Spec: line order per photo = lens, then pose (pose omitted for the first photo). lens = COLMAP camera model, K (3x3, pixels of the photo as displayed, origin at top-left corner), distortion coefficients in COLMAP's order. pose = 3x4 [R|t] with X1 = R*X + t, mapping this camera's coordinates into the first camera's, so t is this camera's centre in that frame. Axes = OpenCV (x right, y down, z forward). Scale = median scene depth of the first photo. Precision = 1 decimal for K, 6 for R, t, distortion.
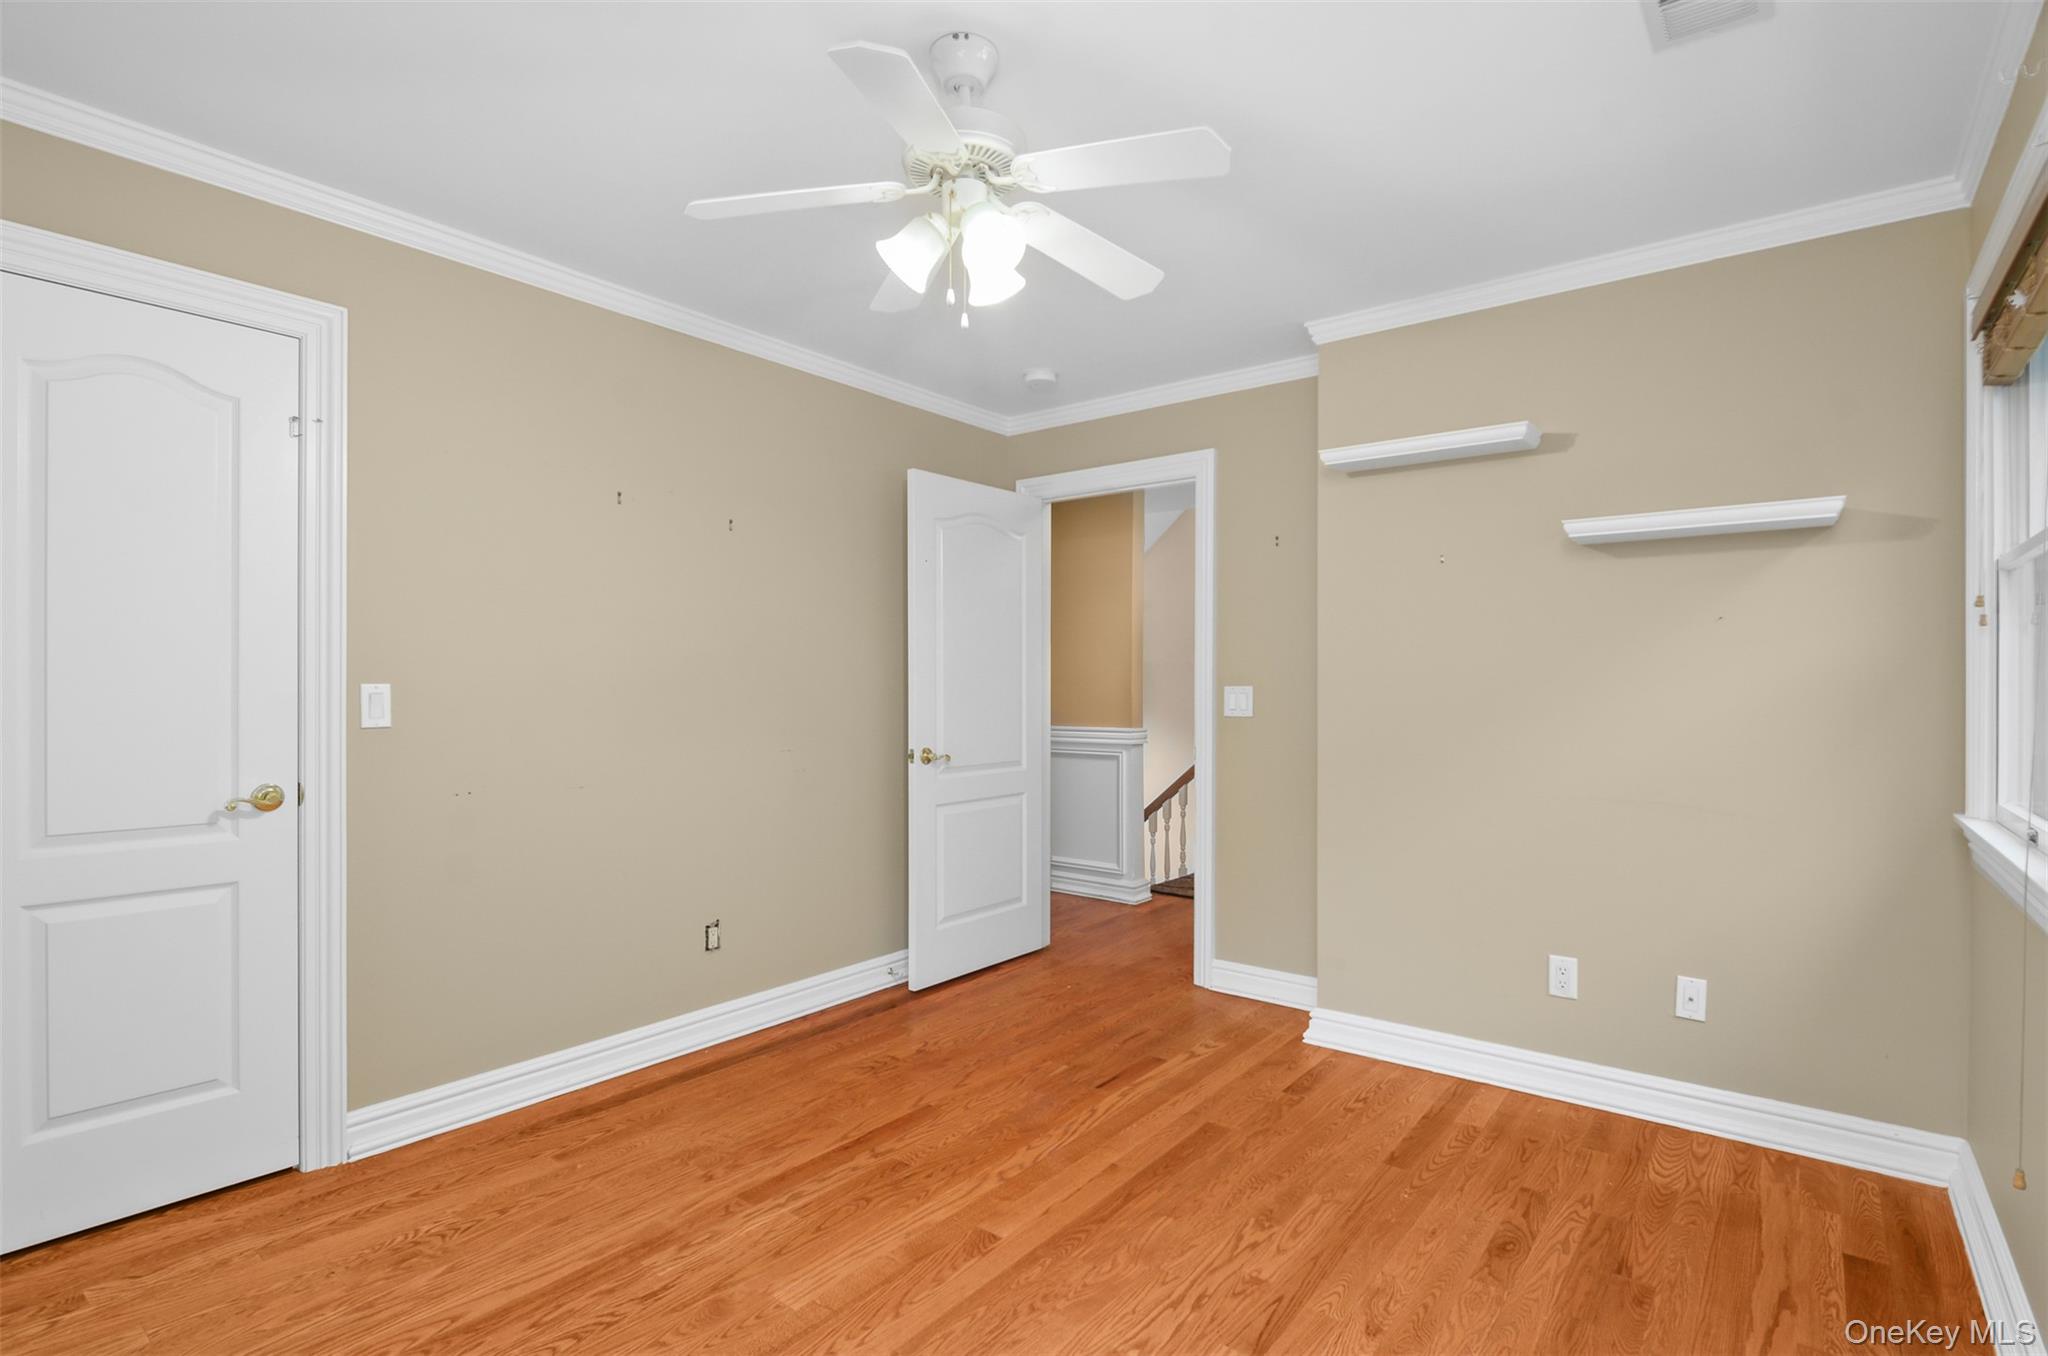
lens RADIAL K [[1005.2, 0, 1025.6], [0, 1005.2, 682.4], [0, 0, 1]] dist [0.000535, -0.006521]
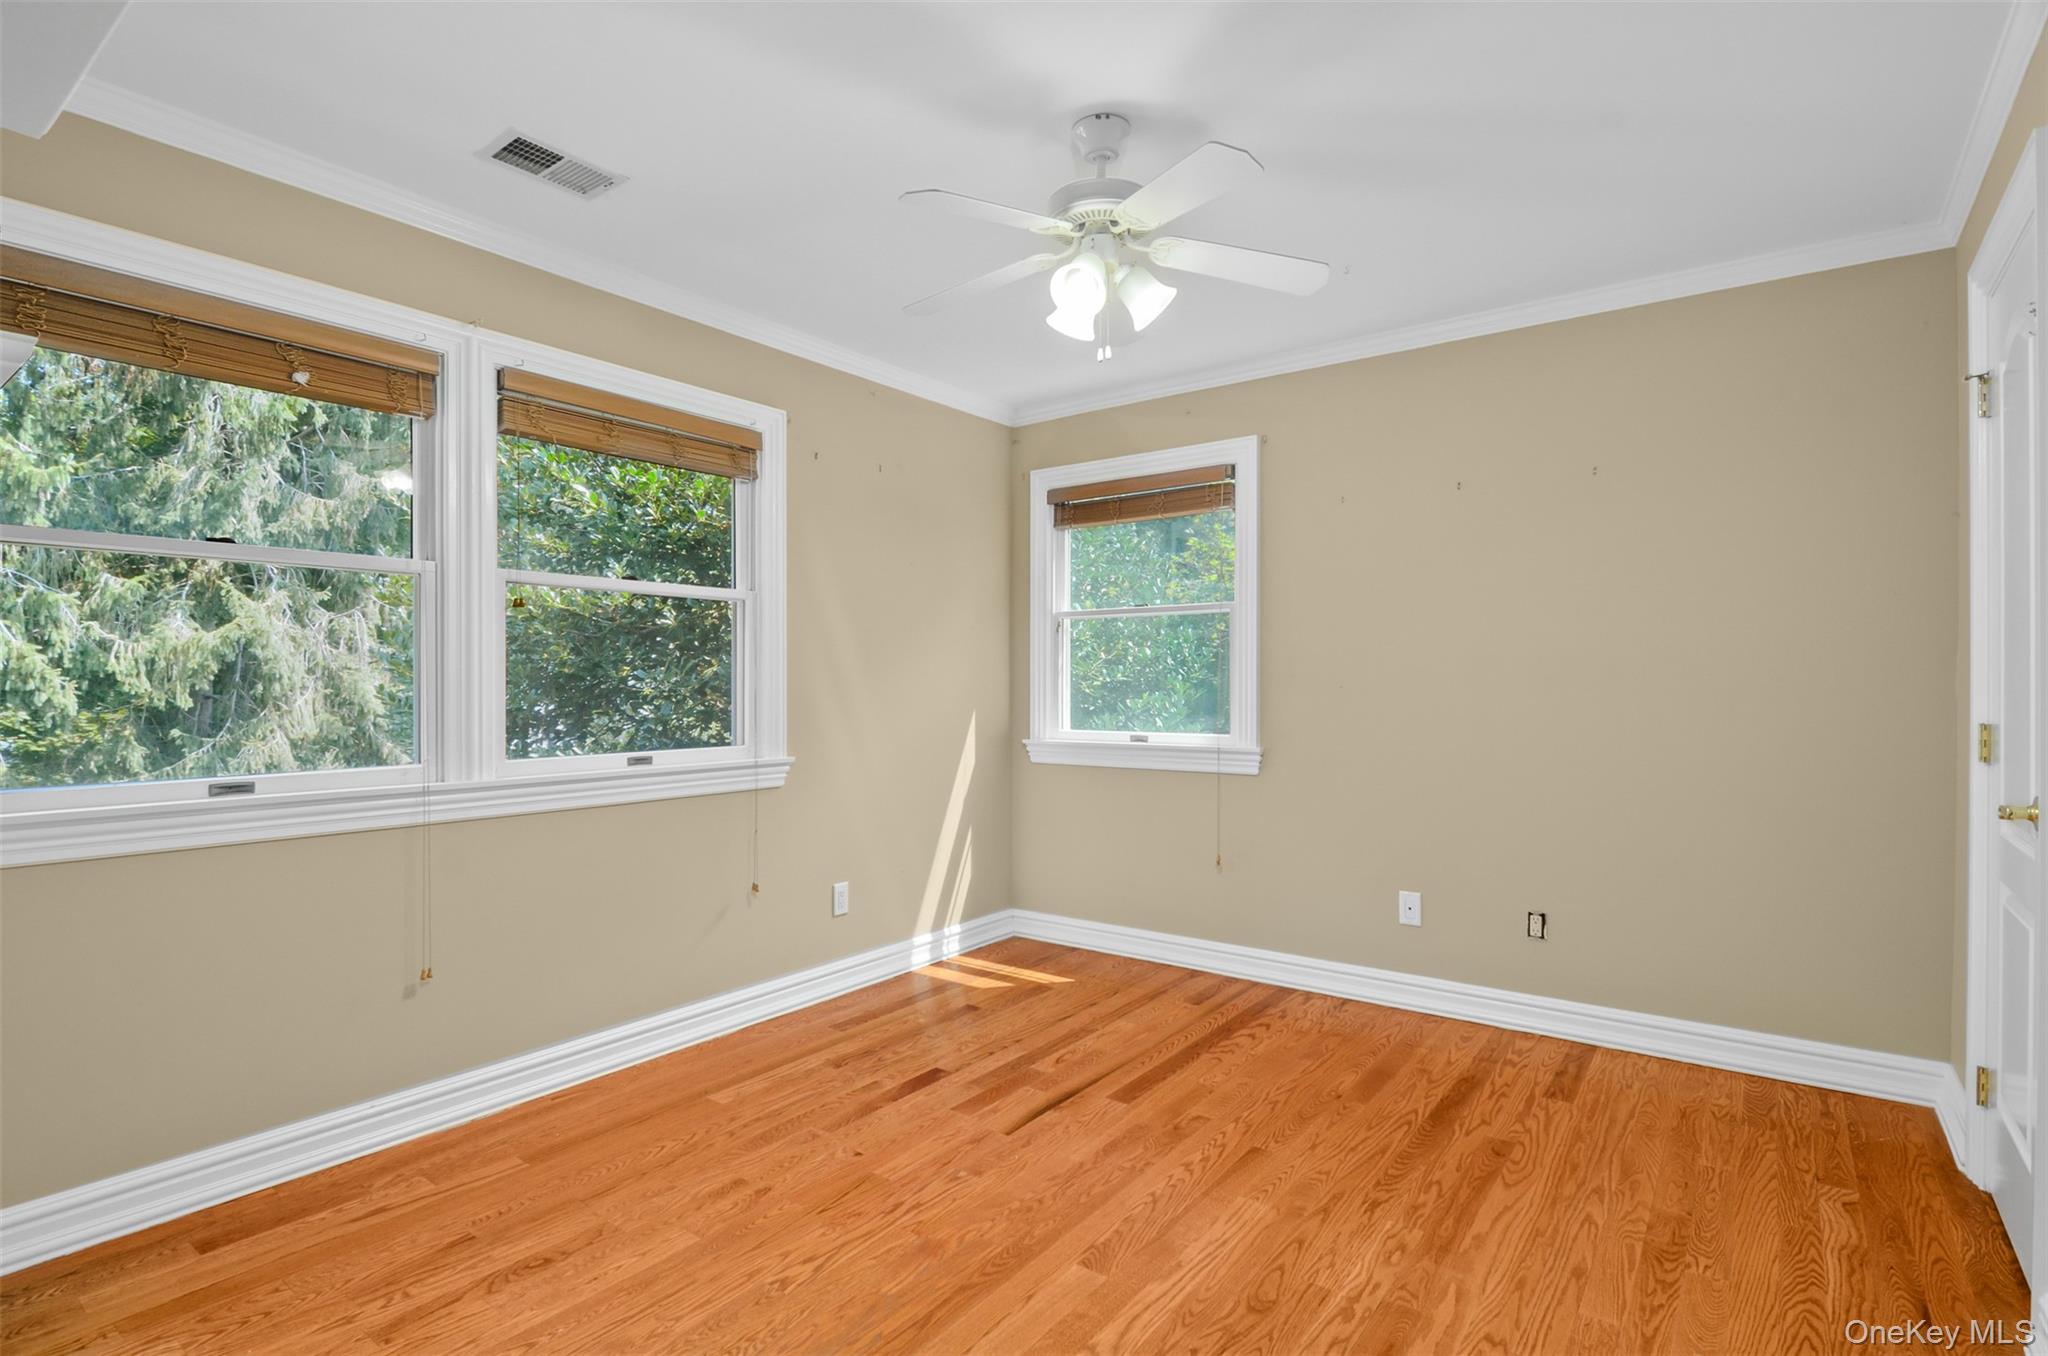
lens RADIAL K [[1005.2, 0, 1021.6], [0, 1005.2, 681.2], [0, 0, 1]] dist [0.000535, -0.006521]
pose [[-0.999788, -0.002871, -0.020402, 0.049490], [-0.002820, 0.999993, -0.002534, 0.019044], [0.020409, -0.002476, -0.999789, 1.987606]]
